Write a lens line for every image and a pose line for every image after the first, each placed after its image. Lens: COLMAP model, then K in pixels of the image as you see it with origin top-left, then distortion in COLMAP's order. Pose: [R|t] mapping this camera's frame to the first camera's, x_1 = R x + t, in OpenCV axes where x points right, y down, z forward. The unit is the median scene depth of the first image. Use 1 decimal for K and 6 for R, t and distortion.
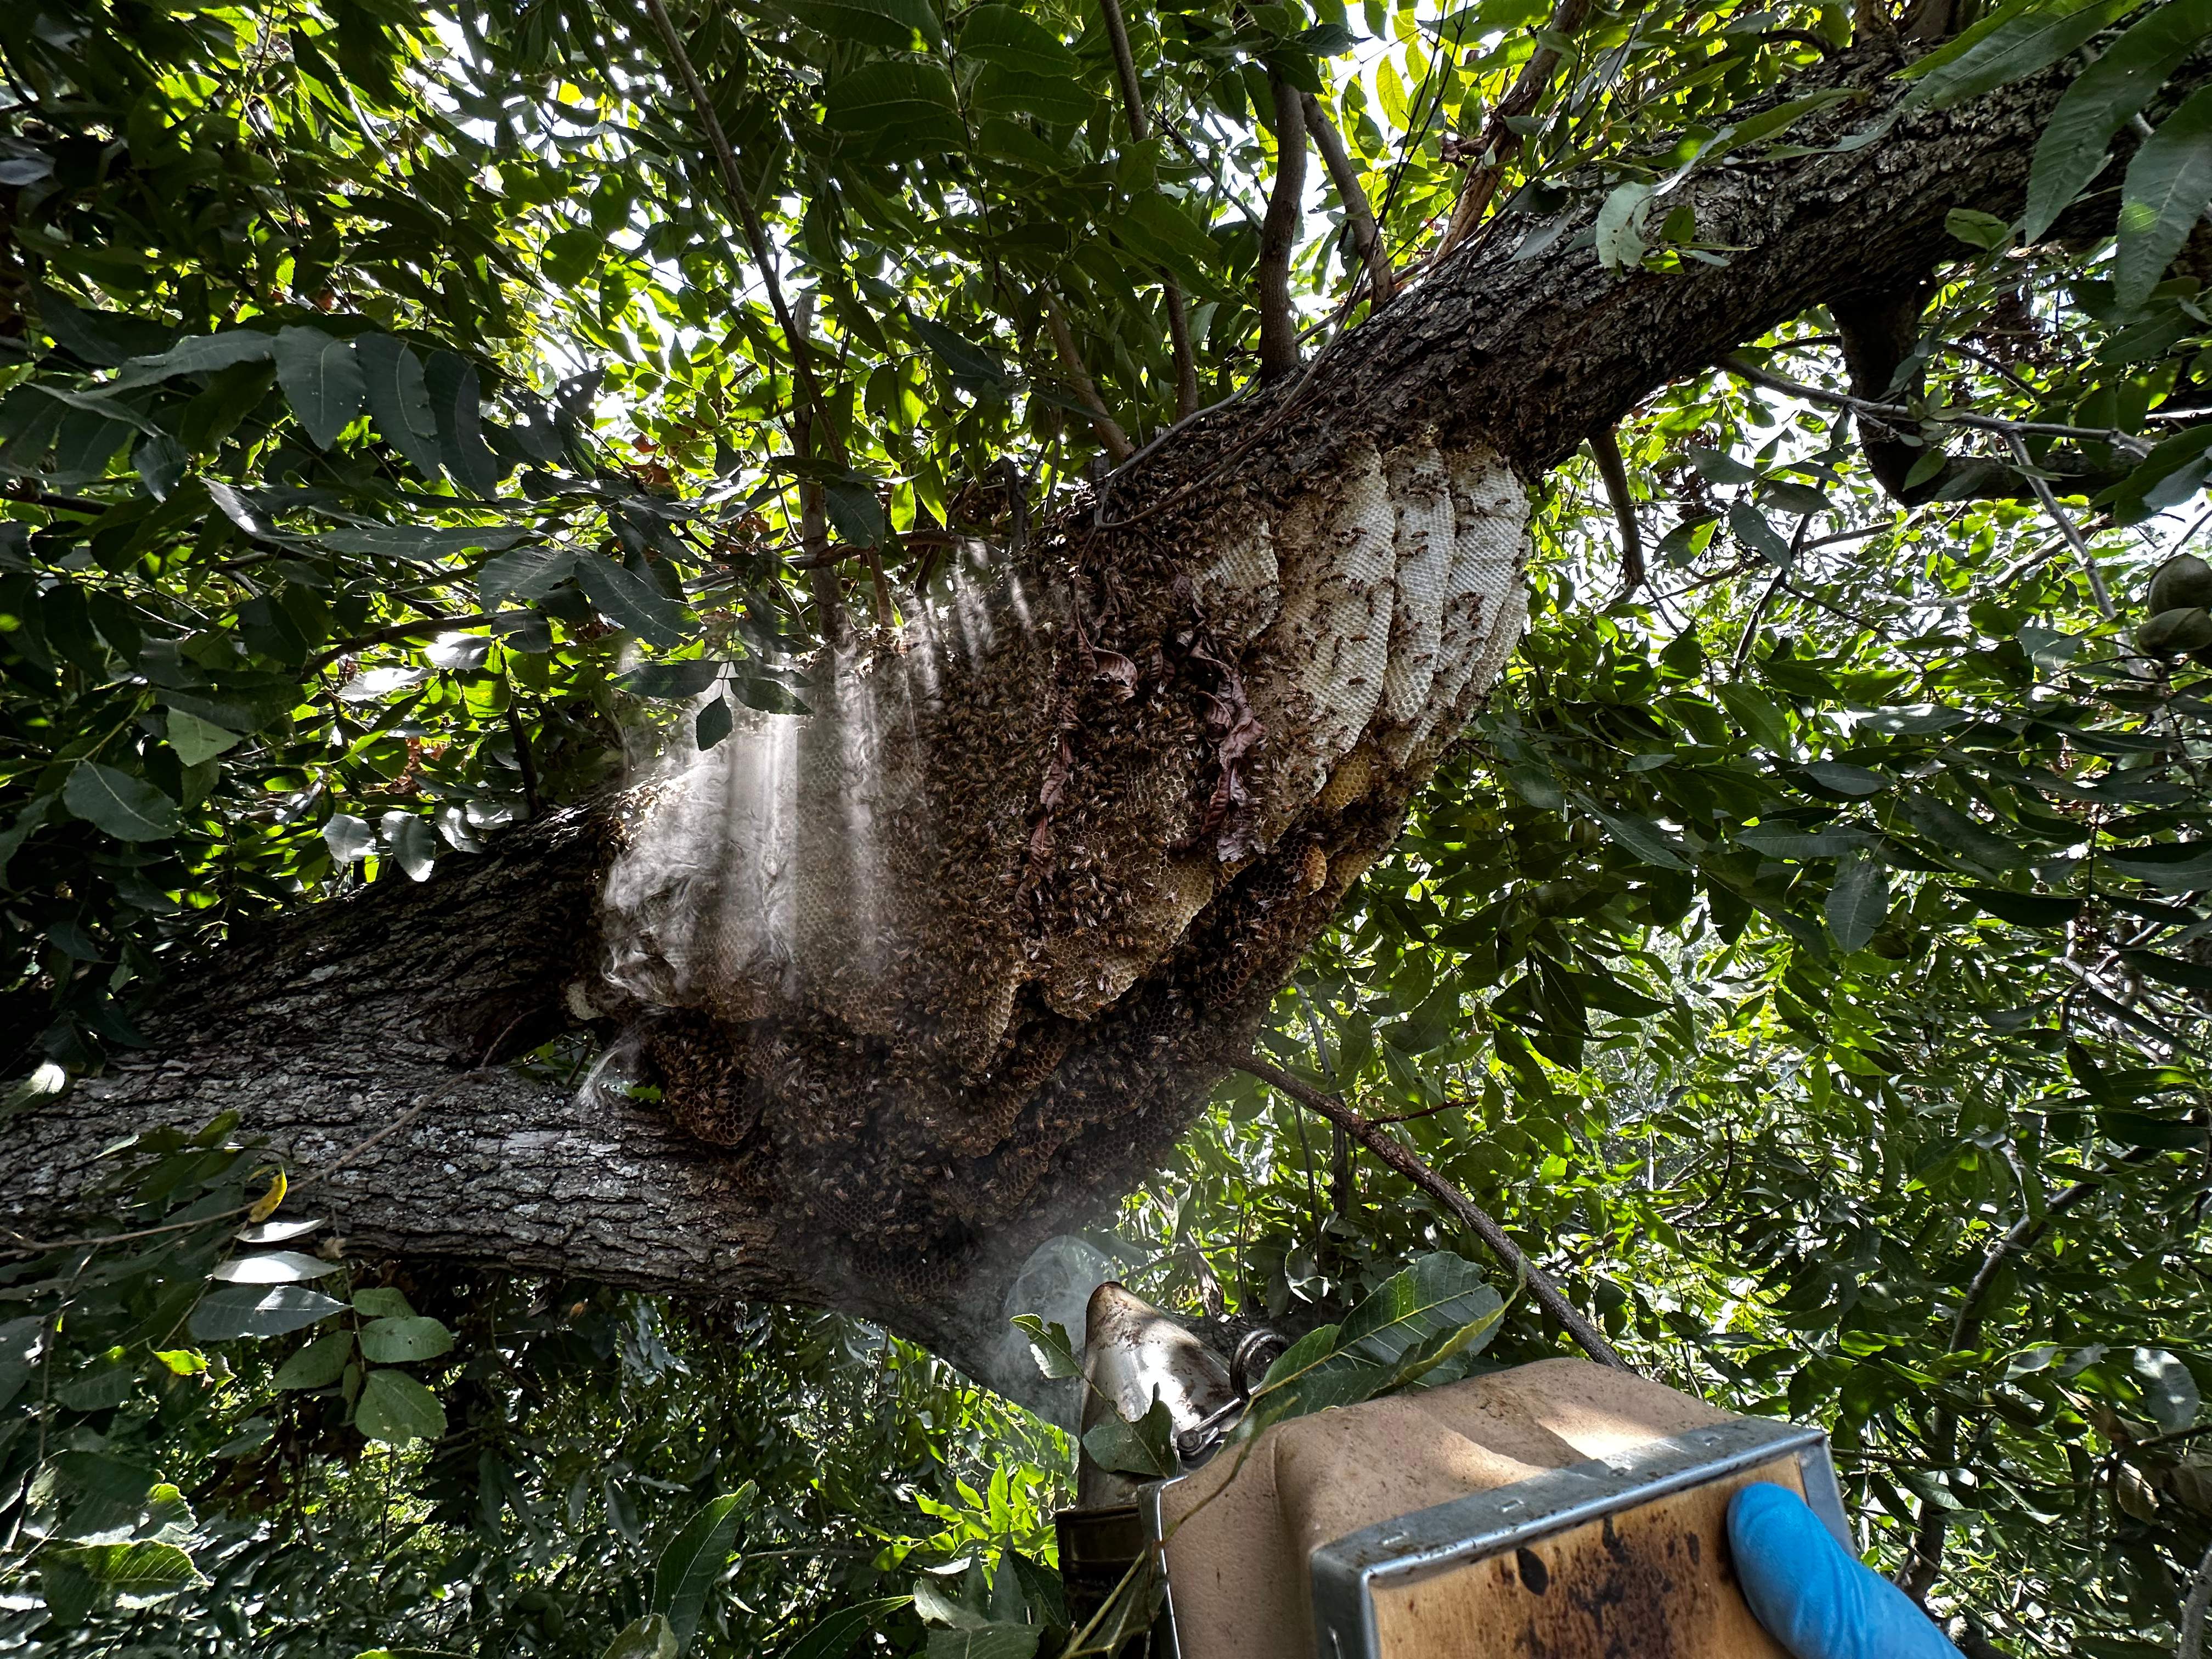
lens RADIAL K [[887.1, 0, 1102.7], [0, 887.1, 830.6], [0, 0, 1]] dist [0.001445, -0.000334]
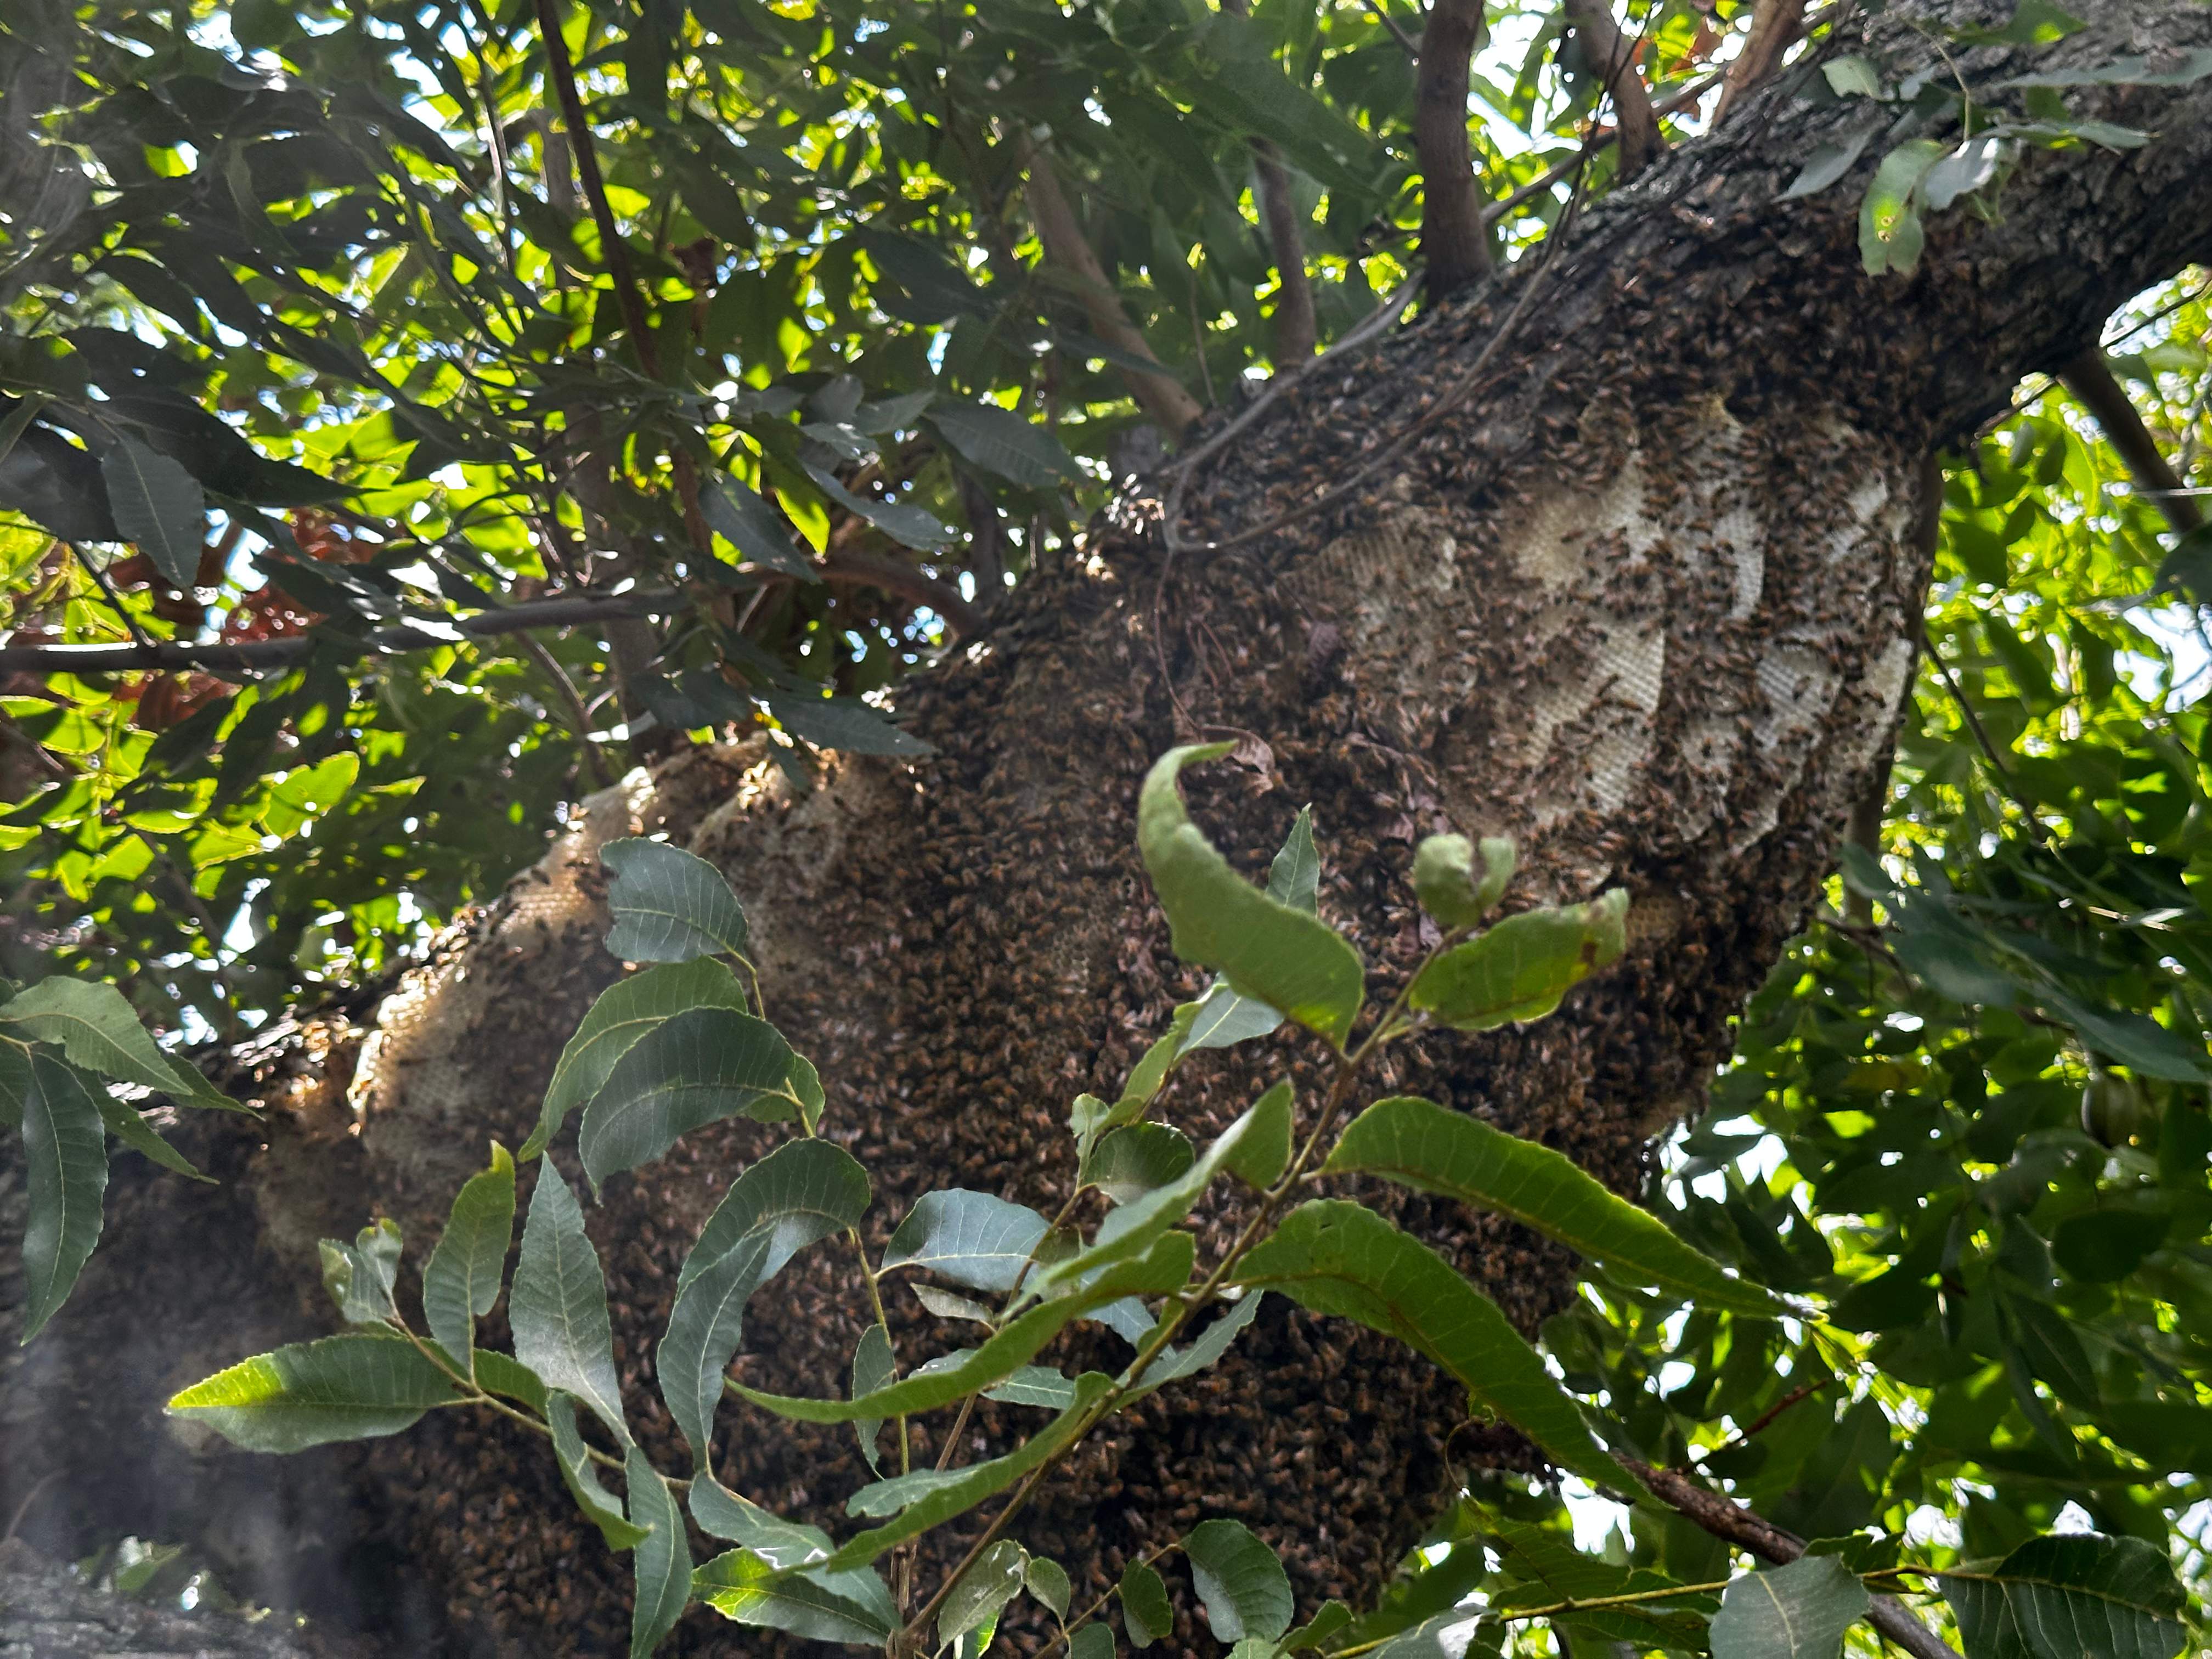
lens RADIAL K [[3094.1, 0, 1106.0], [0, 3094.1, 829.5], [0, 0, 1]] dist [0.140210, -0.051935]
pose [[0.997924, -0.020101, 0.061187, -0.145897], [0.034130, 0.970730, -0.237734, 0.267492], [-0.054617, 0.239329, 0.969401, -0.777738]]
